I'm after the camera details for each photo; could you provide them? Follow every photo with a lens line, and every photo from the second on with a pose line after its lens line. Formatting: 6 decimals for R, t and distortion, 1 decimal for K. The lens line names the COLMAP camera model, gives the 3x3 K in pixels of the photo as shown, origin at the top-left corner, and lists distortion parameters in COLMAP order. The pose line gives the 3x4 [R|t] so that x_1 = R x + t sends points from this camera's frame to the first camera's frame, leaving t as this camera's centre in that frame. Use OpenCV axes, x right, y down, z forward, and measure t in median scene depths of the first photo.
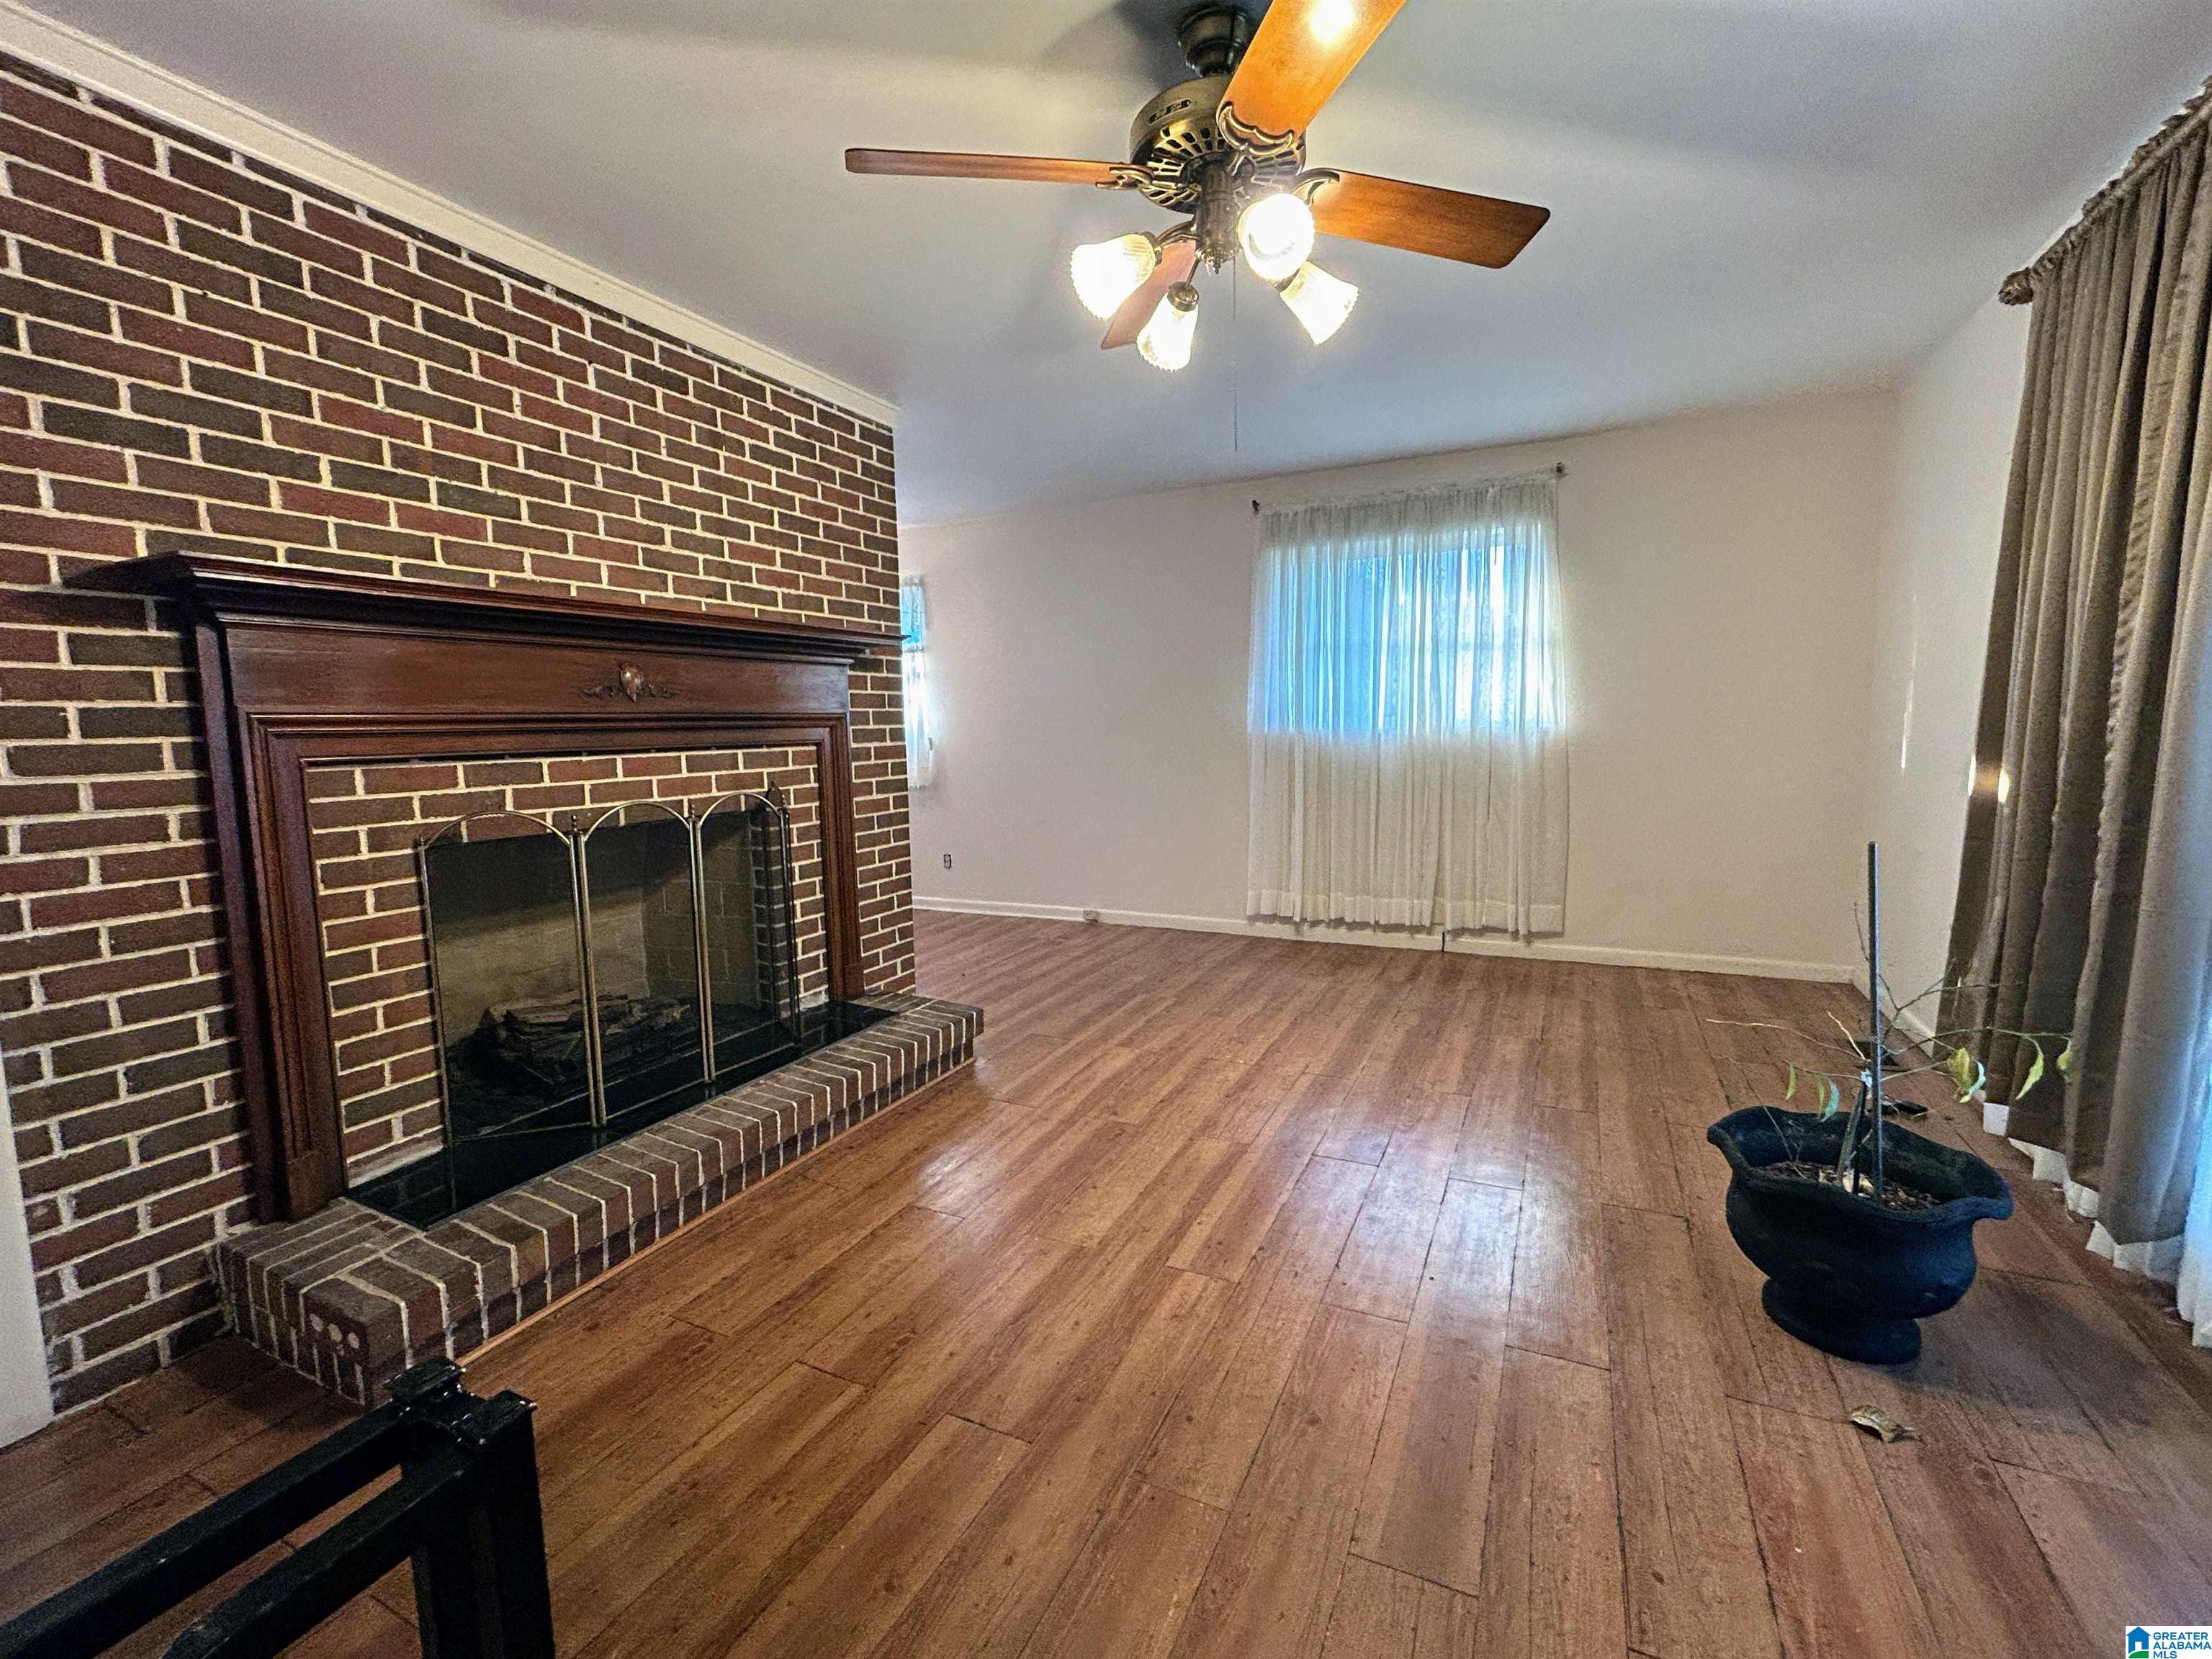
lens RADIAL K [[940.8, 0, 1105.3], [0, 940.8, 823.6], [0, 0, 1]] dist [0.002578, 0.000759]
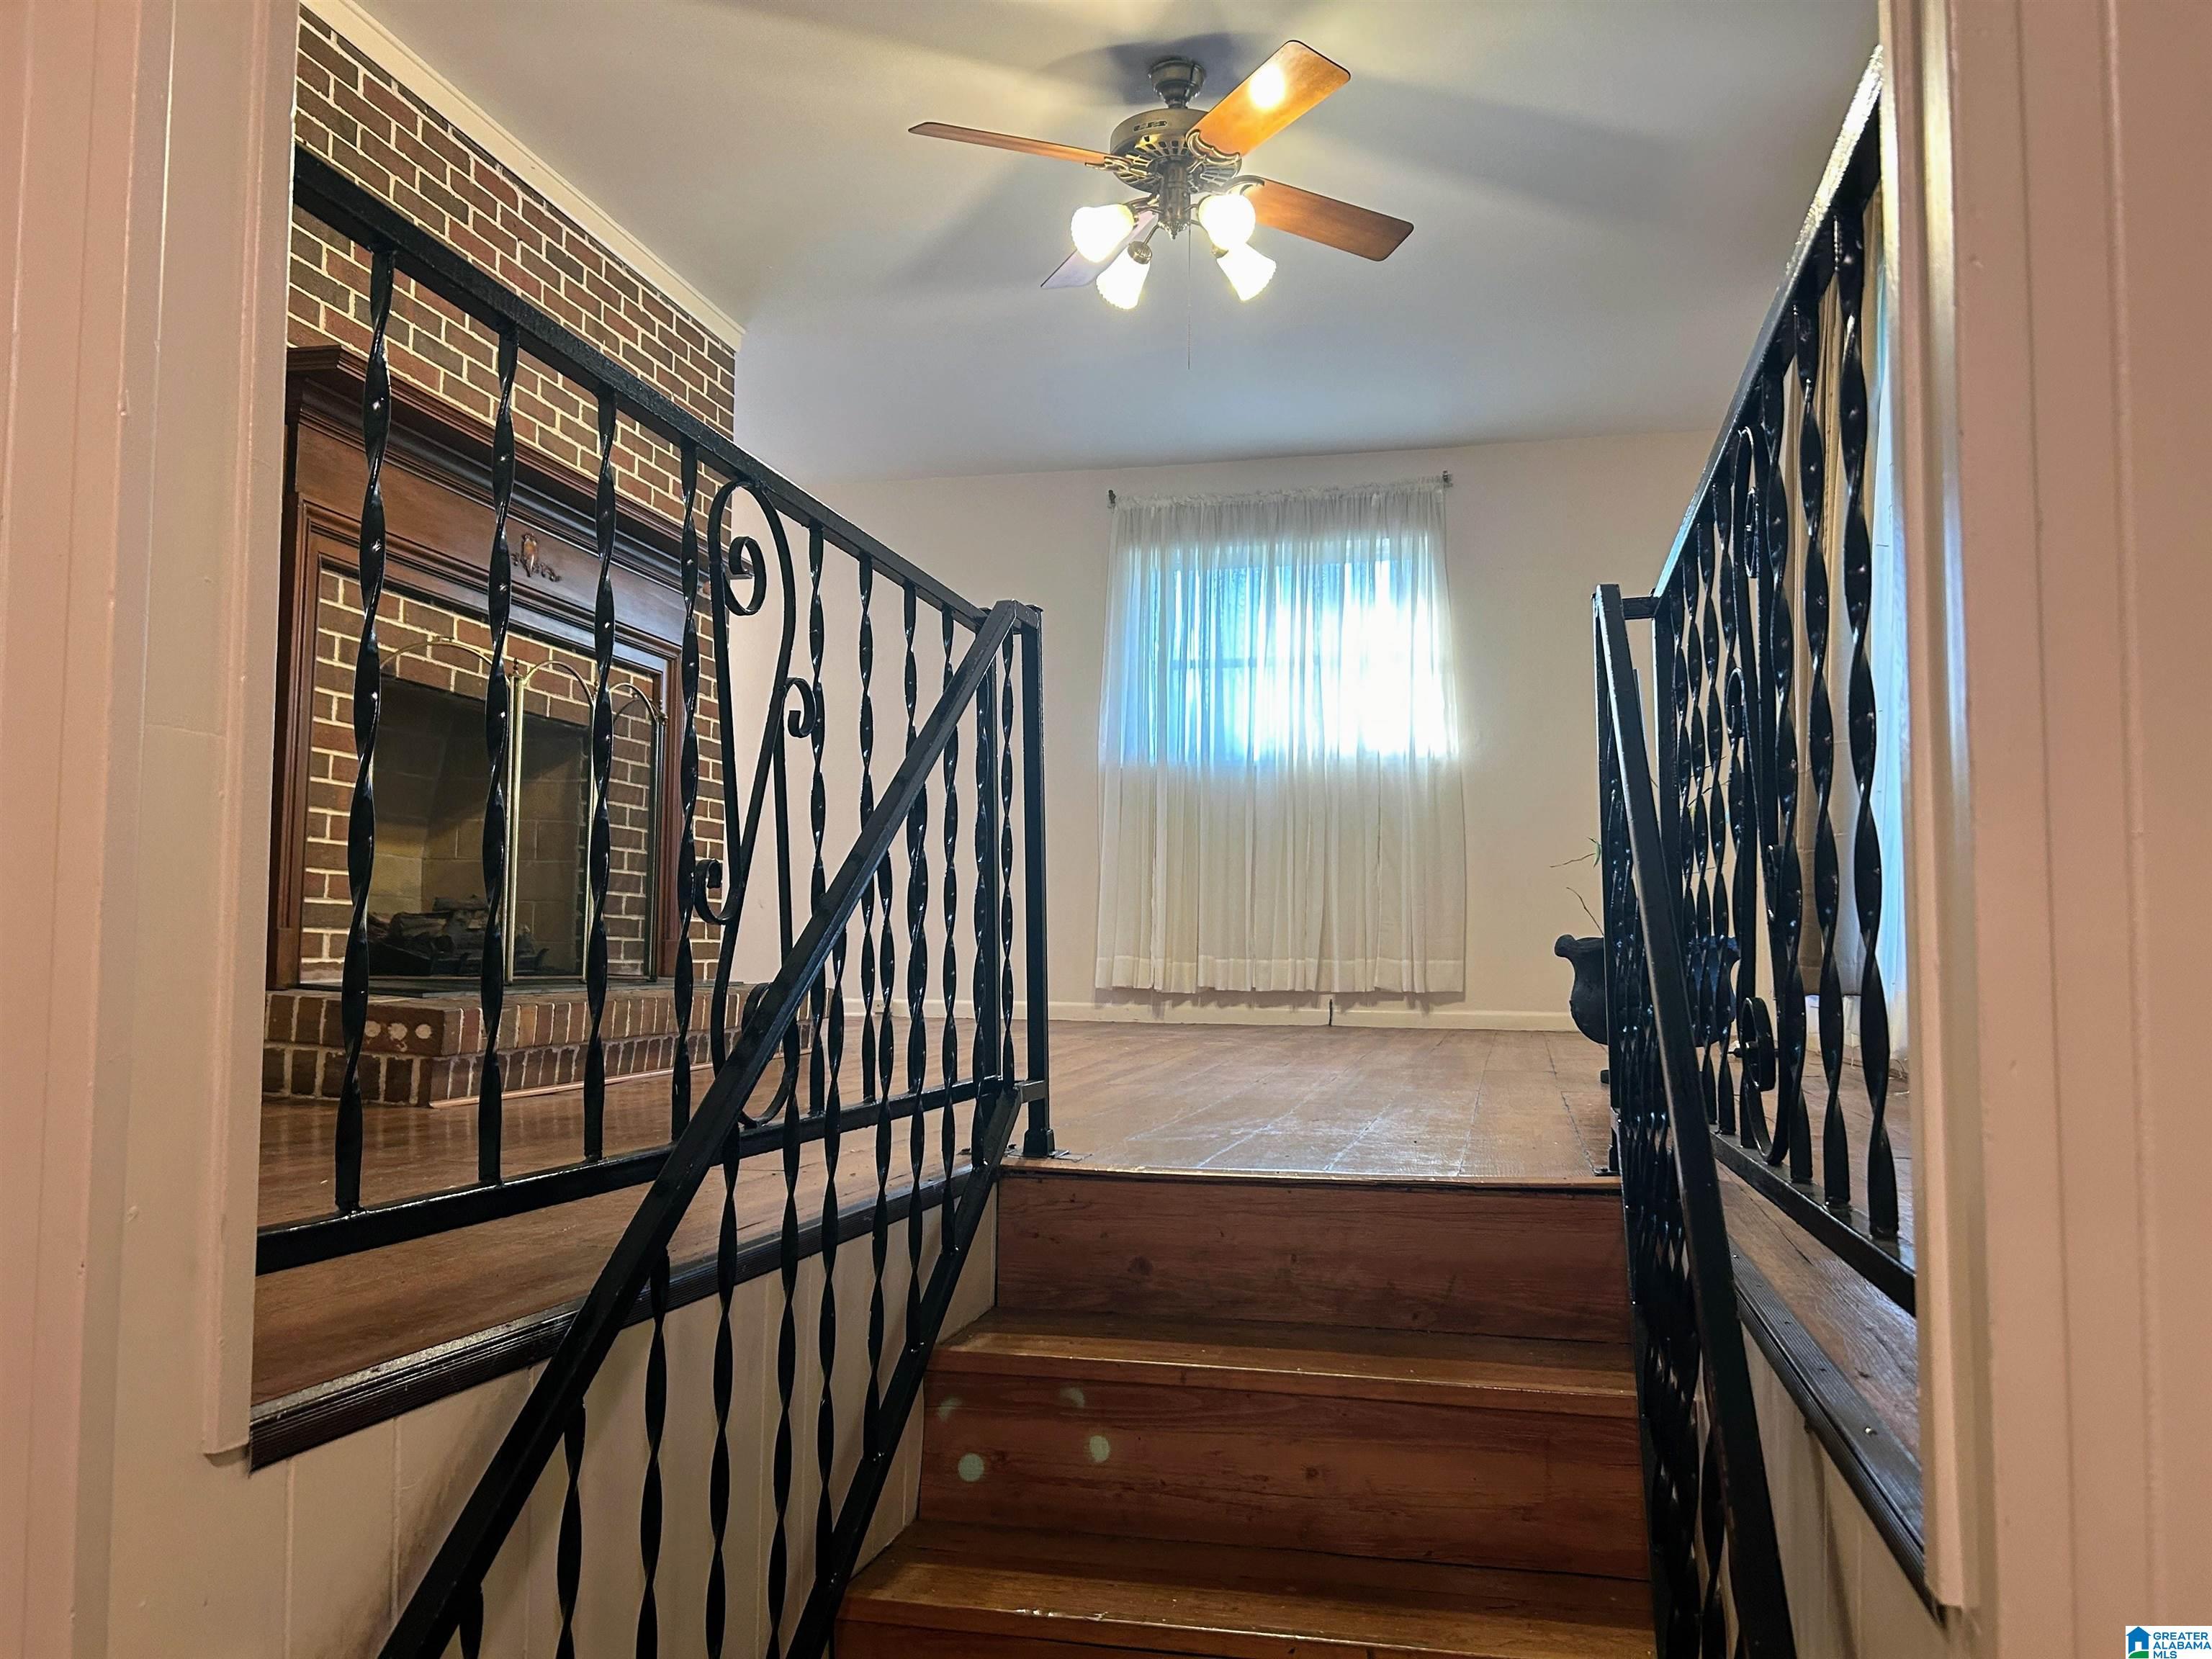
lens RADIAL K [[1660.4, 0, 1110.7], [0, 1660.4, 869.9], [0, 0, 1]] dist [0.004471, -0.003258]
pose [[0.974332, 0.044244, 0.220724, -0.259071], [-0.008472, 0.987007, -0.160451, 0.384312], [-0.224955, 0.154463, 0.962048, -0.627984]]
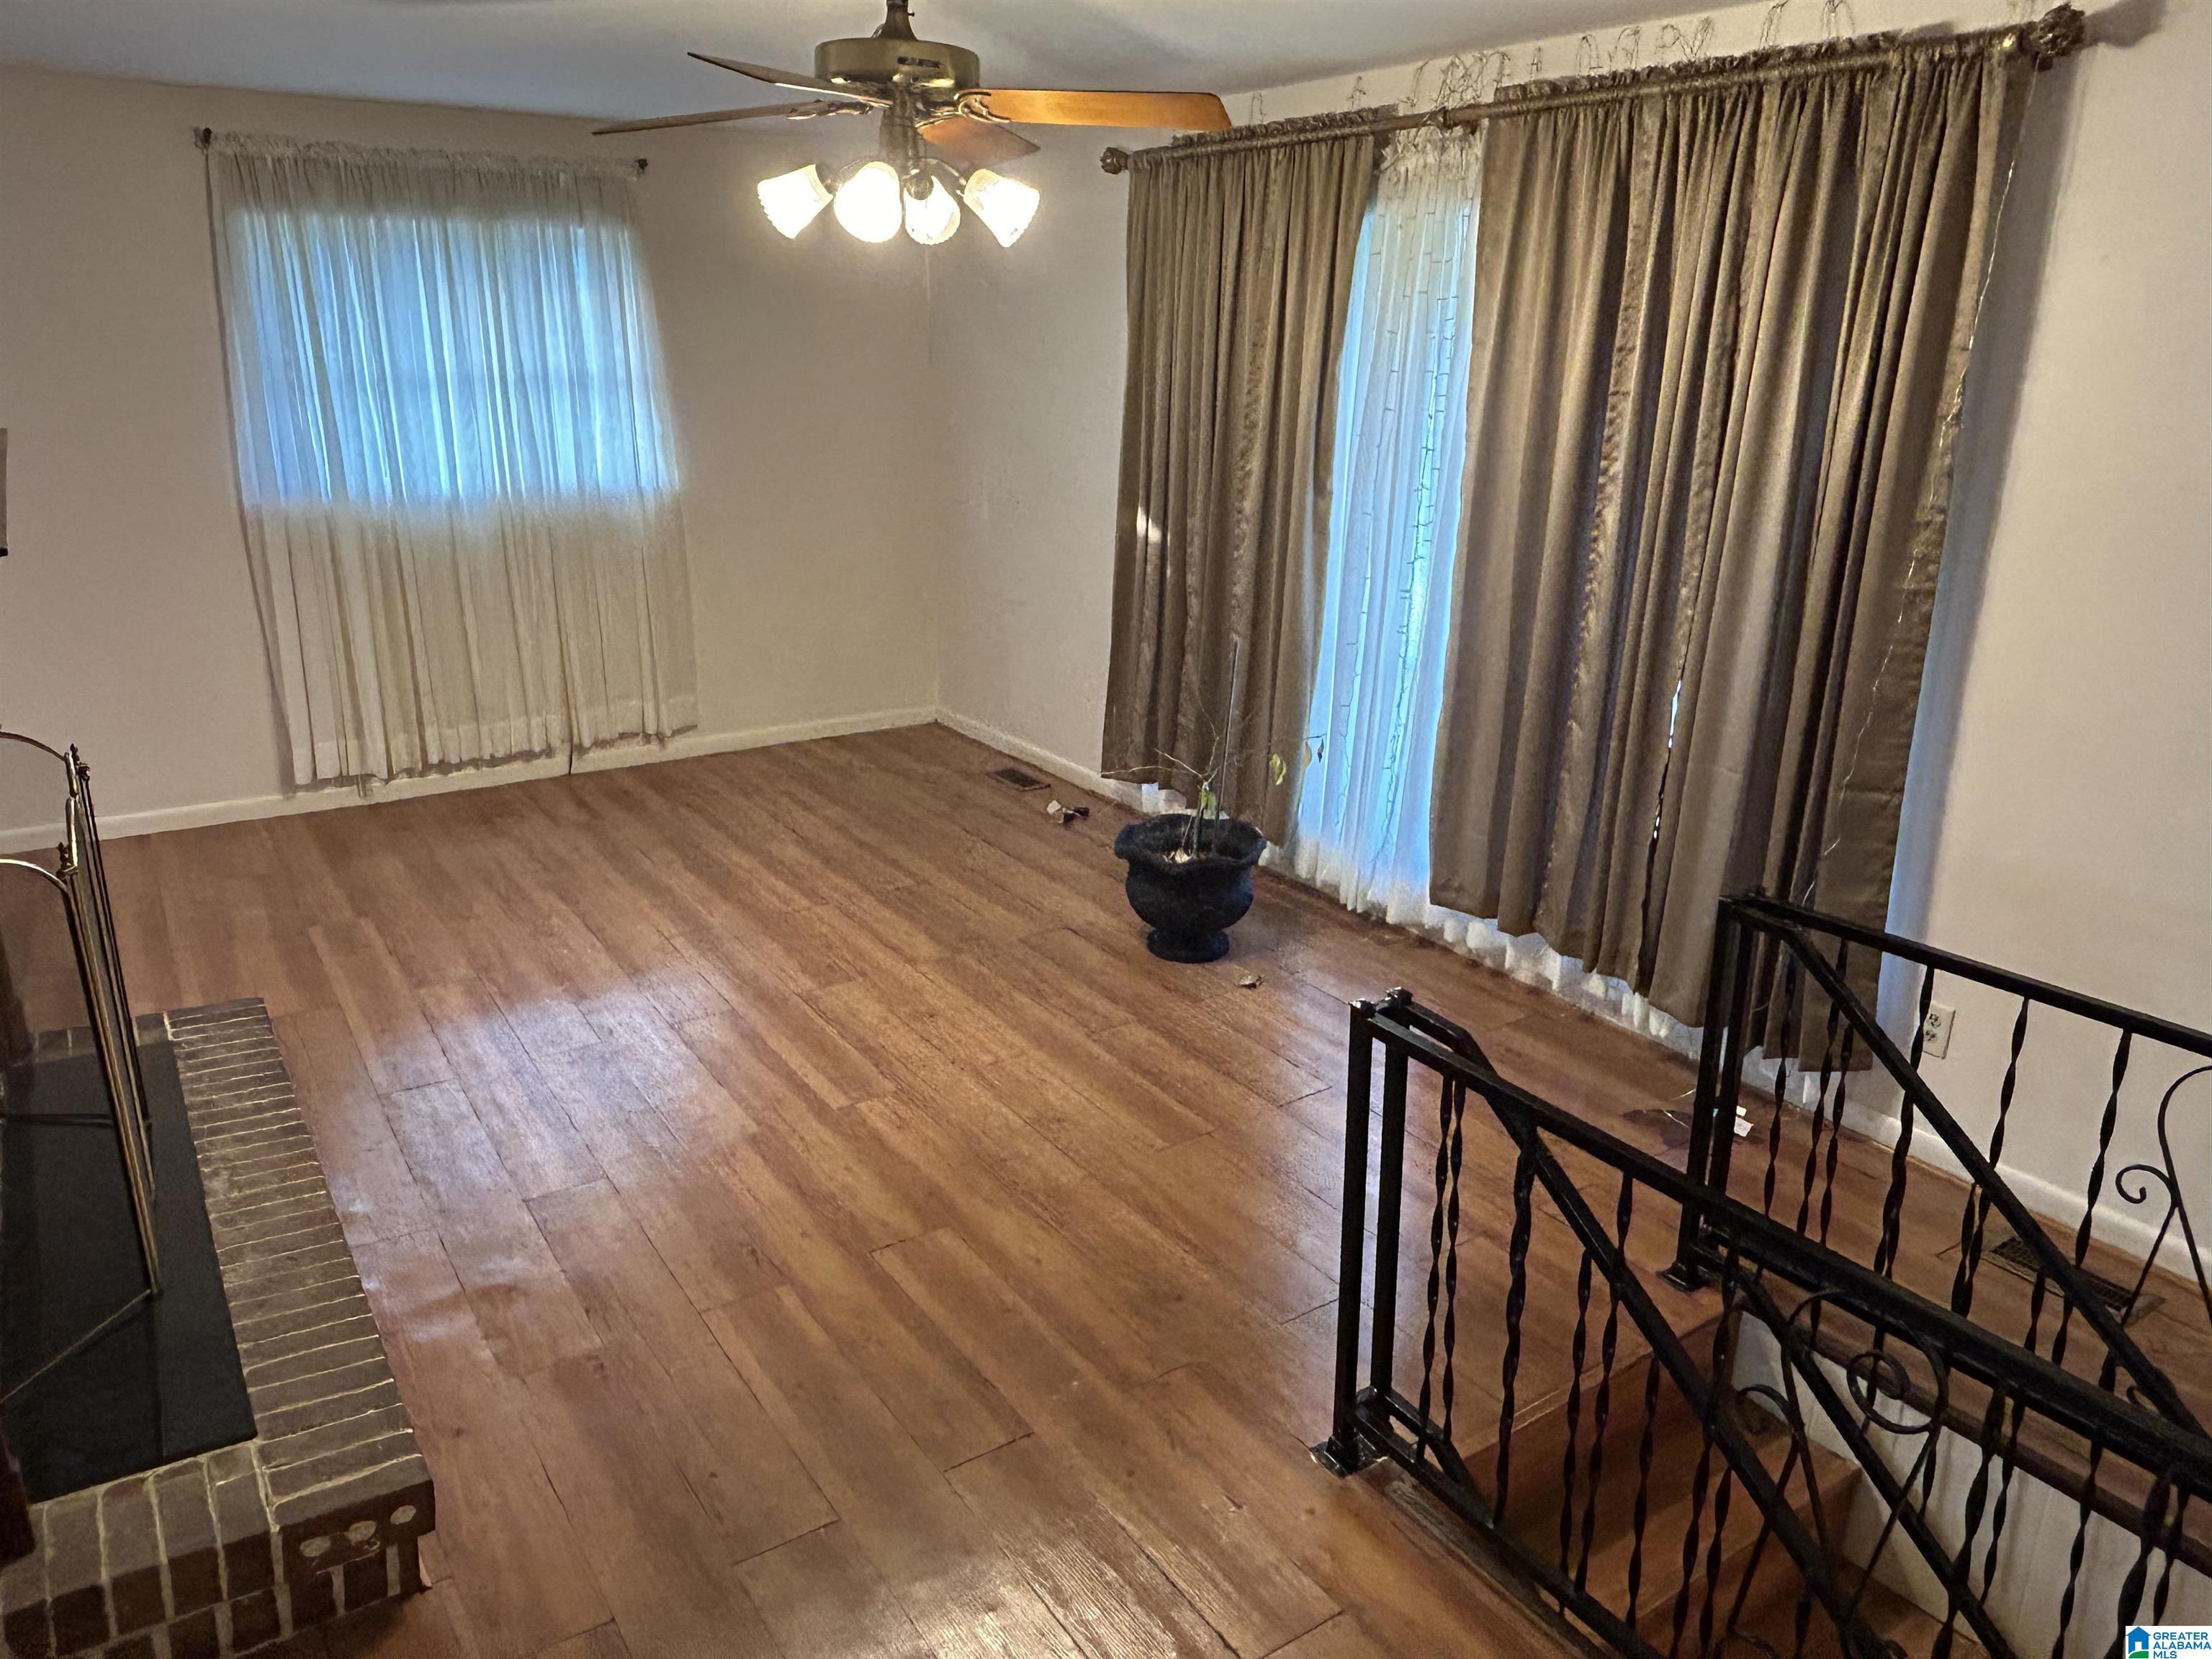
lens RADIAL K [[1539.4, 0, 1106.0], [0, 1539.4, 829.5], [0, 0, 1]] dist [0.003630, -0.000113]
pose [[0.499173, -0.241283, 0.832231, -0.837000], [0.064186, 0.968106, 0.242178, -0.172767], [-0.864122, -0.067471, 0.498740, -0.078870]]
